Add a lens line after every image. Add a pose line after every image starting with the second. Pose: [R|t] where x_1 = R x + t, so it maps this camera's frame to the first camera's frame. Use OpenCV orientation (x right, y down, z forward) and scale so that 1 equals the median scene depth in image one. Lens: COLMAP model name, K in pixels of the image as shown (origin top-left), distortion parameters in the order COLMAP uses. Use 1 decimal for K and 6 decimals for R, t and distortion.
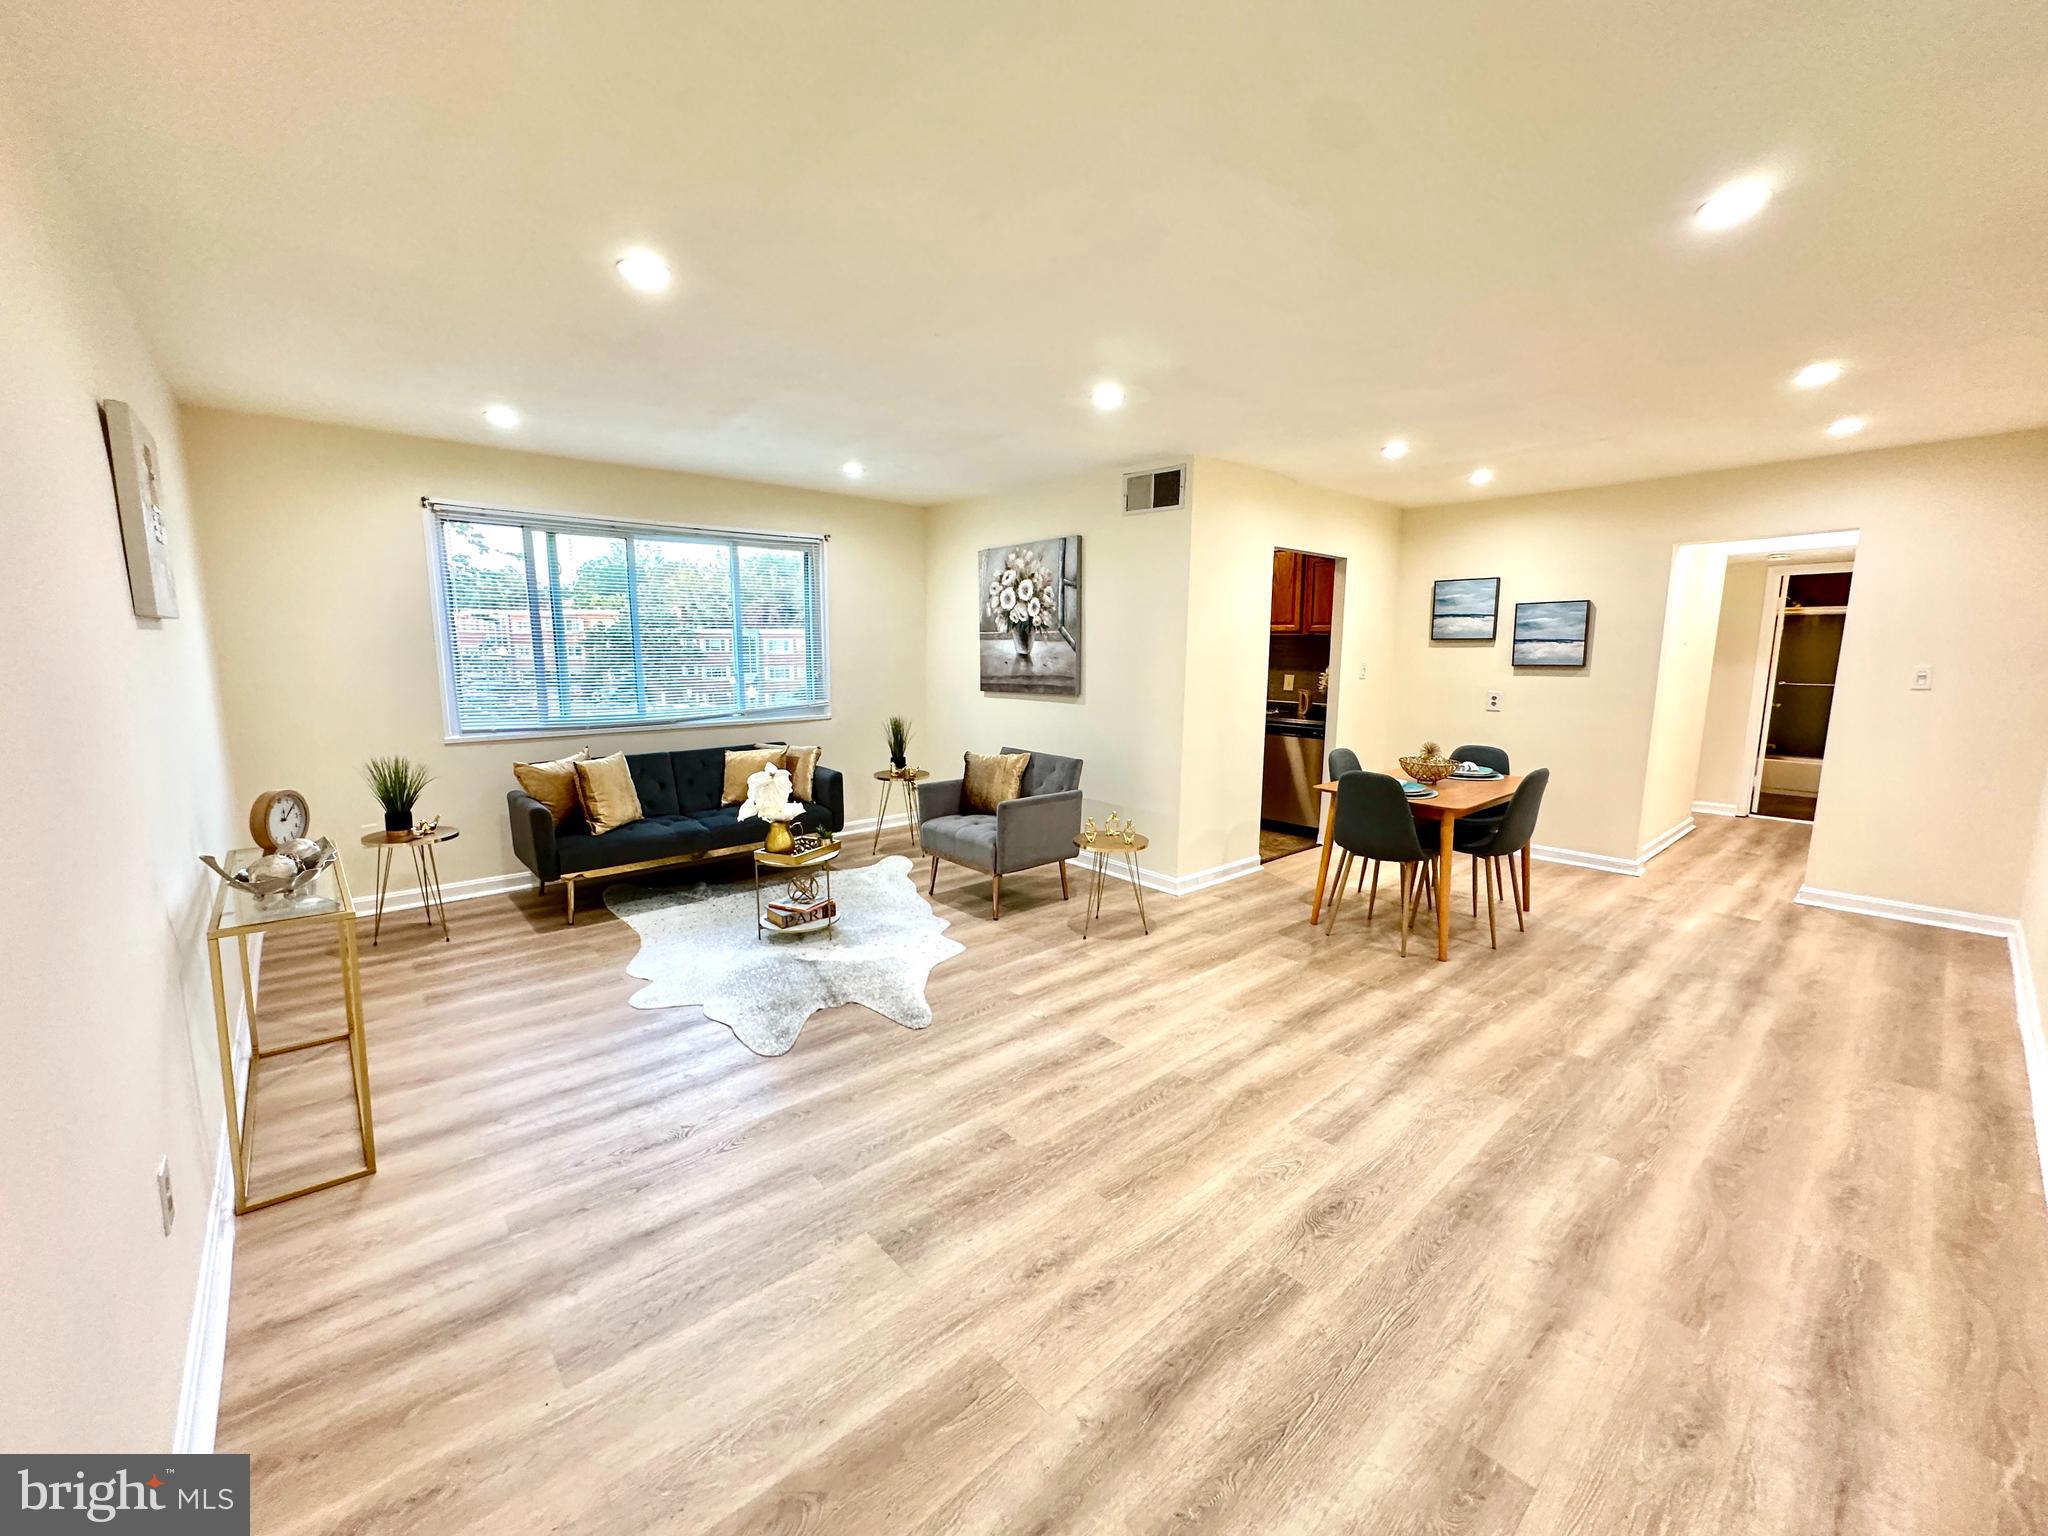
lens RADIAL K [[814.2, 0, 1036.3], [0, 814.2, 761.8], [0, 0, 1]] dist [-0.002067, 0.000984]
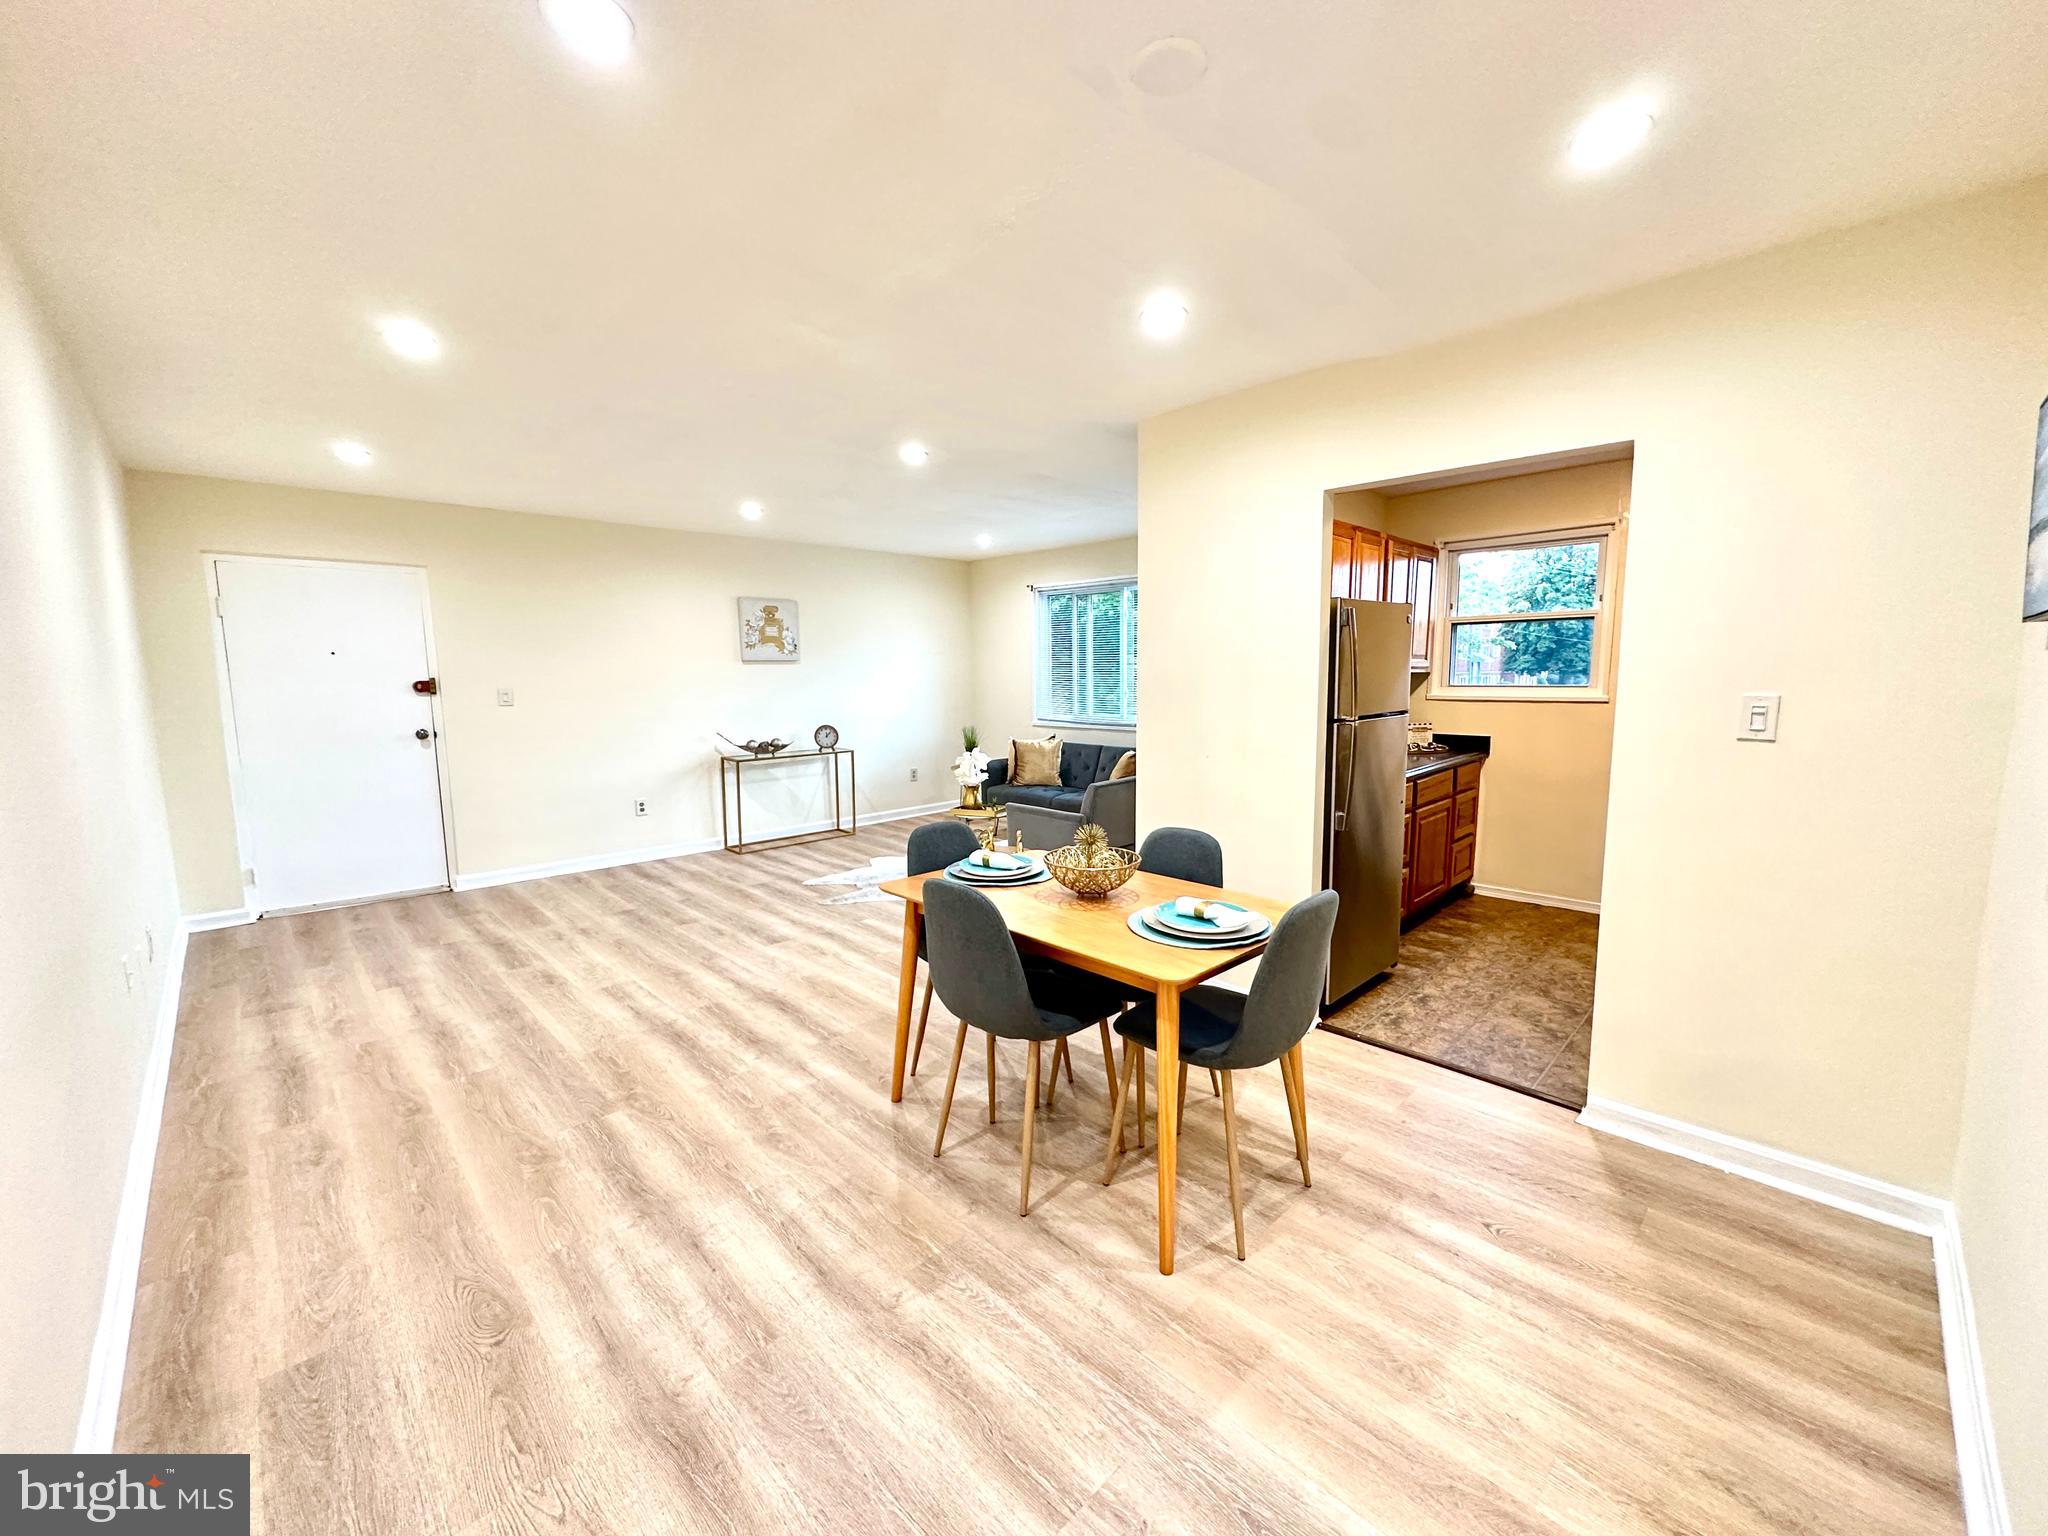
lens RADIAL K [[814.2, 0, 1017.4], [0, 814.2, 775.6], [0, 0, 1]] dist [-0.002067, 0.000984]
pose [[0.042328, 0.123105, -0.991491, 1.173819], [-0.134892, 0.983998, 0.116416, -0.132810], [0.989956, 0.128816, 0.058257, 1.024304]]
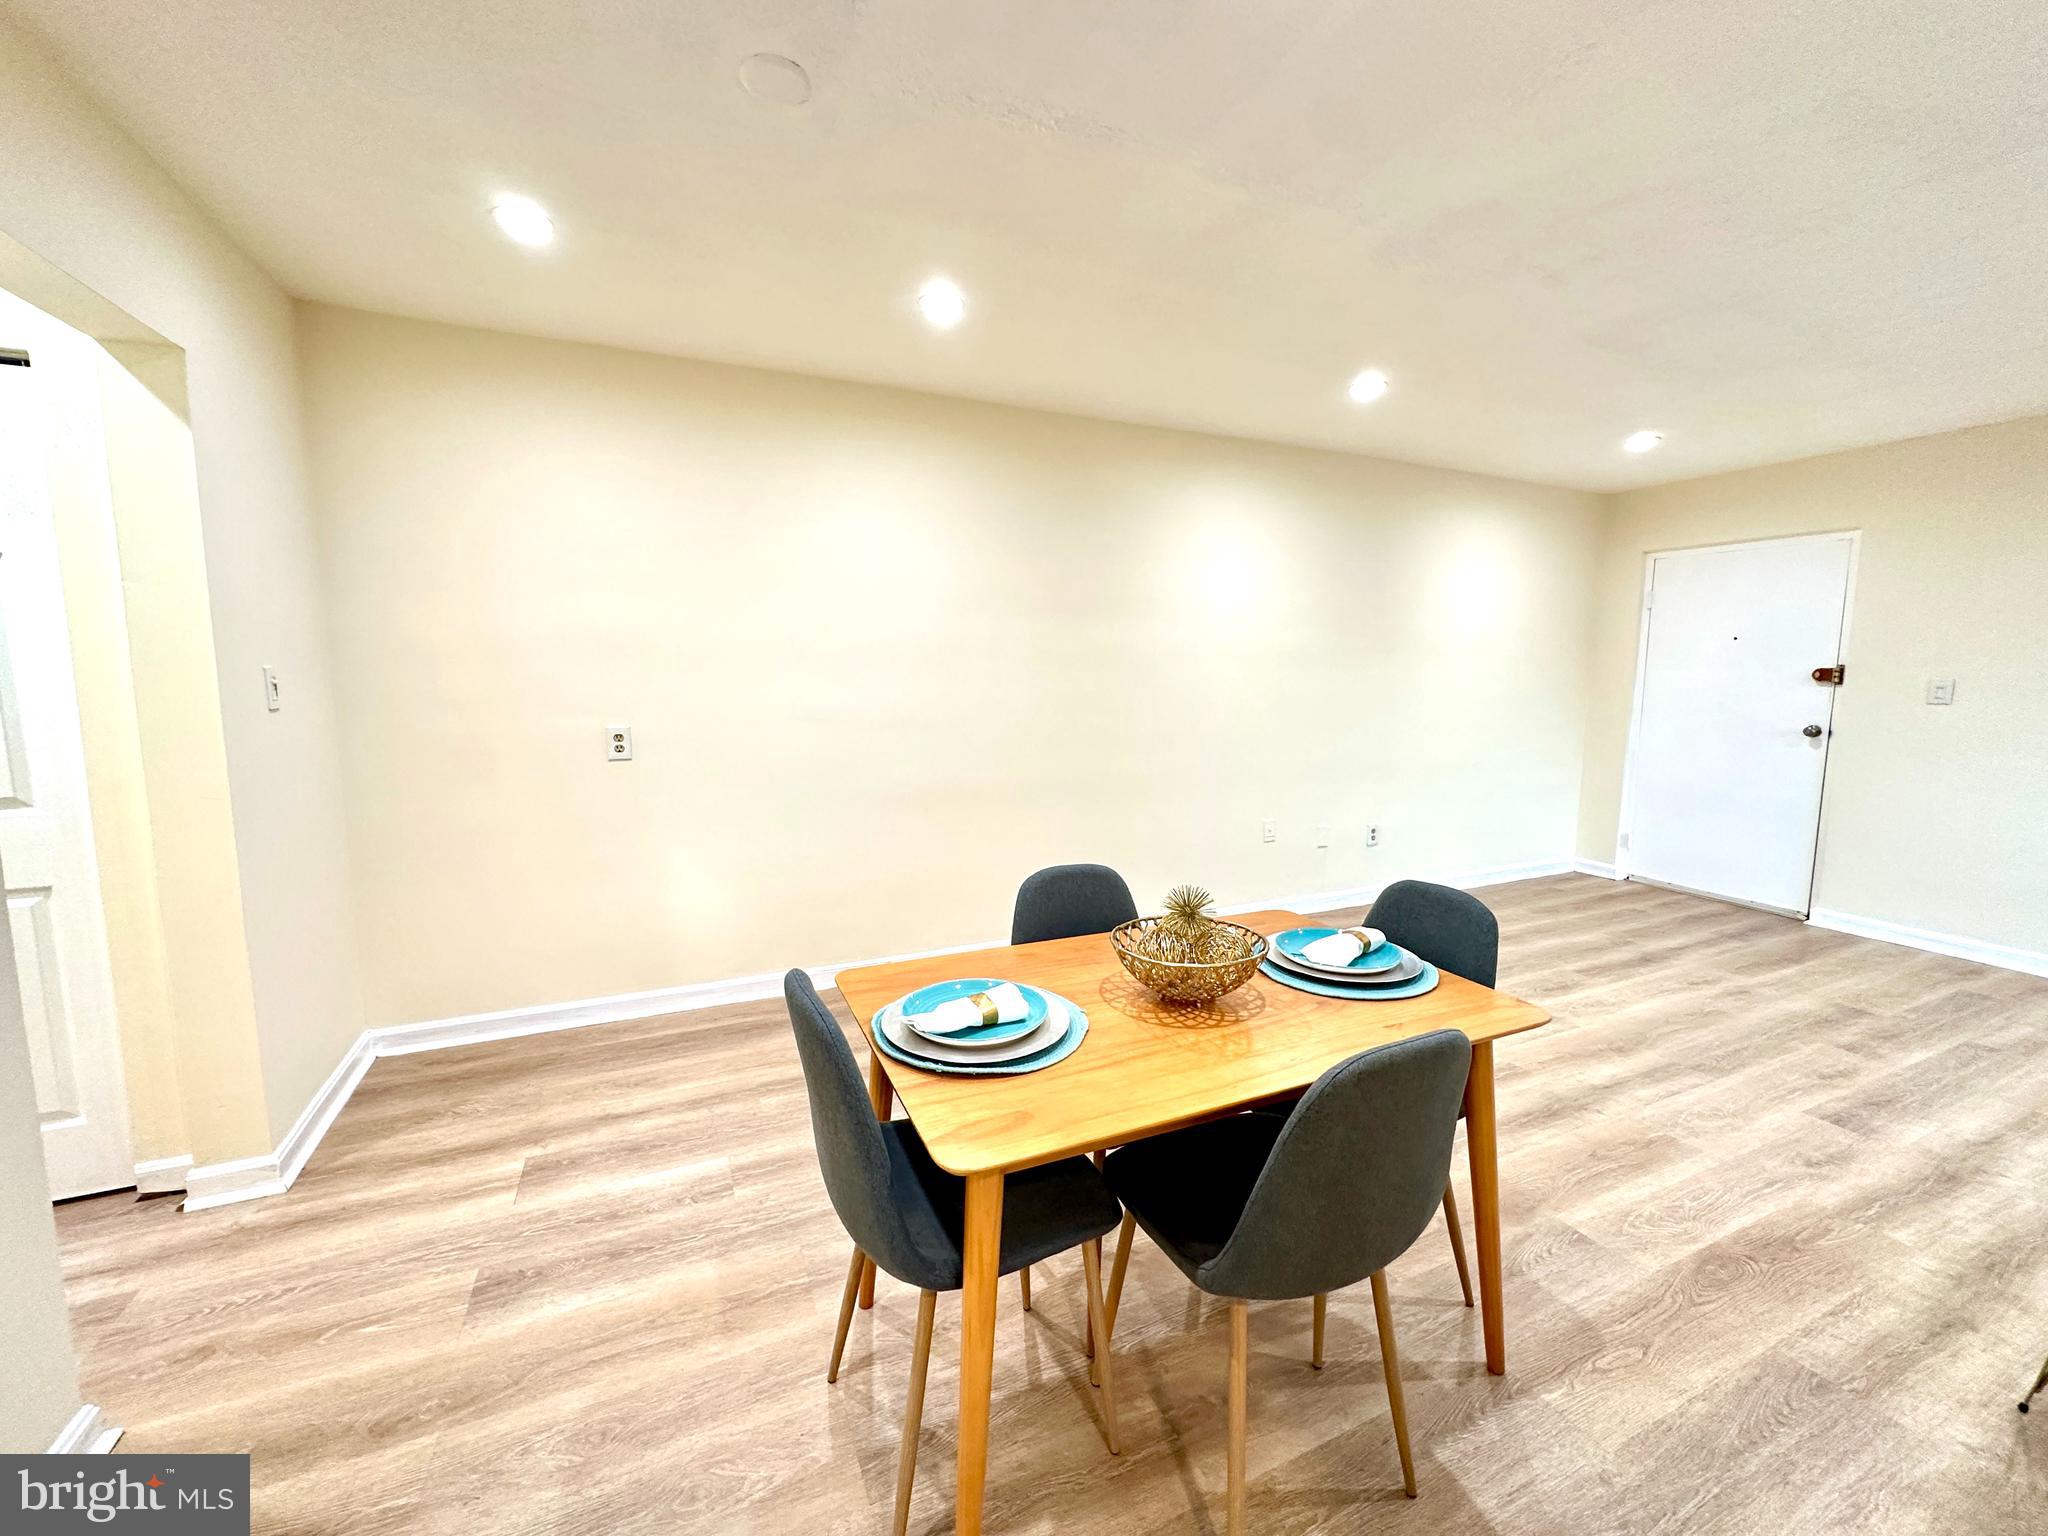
lens RADIAL K [[814.2, 0, 1027.0], [0, 814.2, 768.4], [0, 0, 1]] dist [-0.002067, 0.000984]
pose [[-0.954460, -0.044957, 0.294933, 0.504919], [0.034173, 0.965600, 0.257777, -0.191225], [-0.296376, 0.256117, -0.920090, 1.503776]]
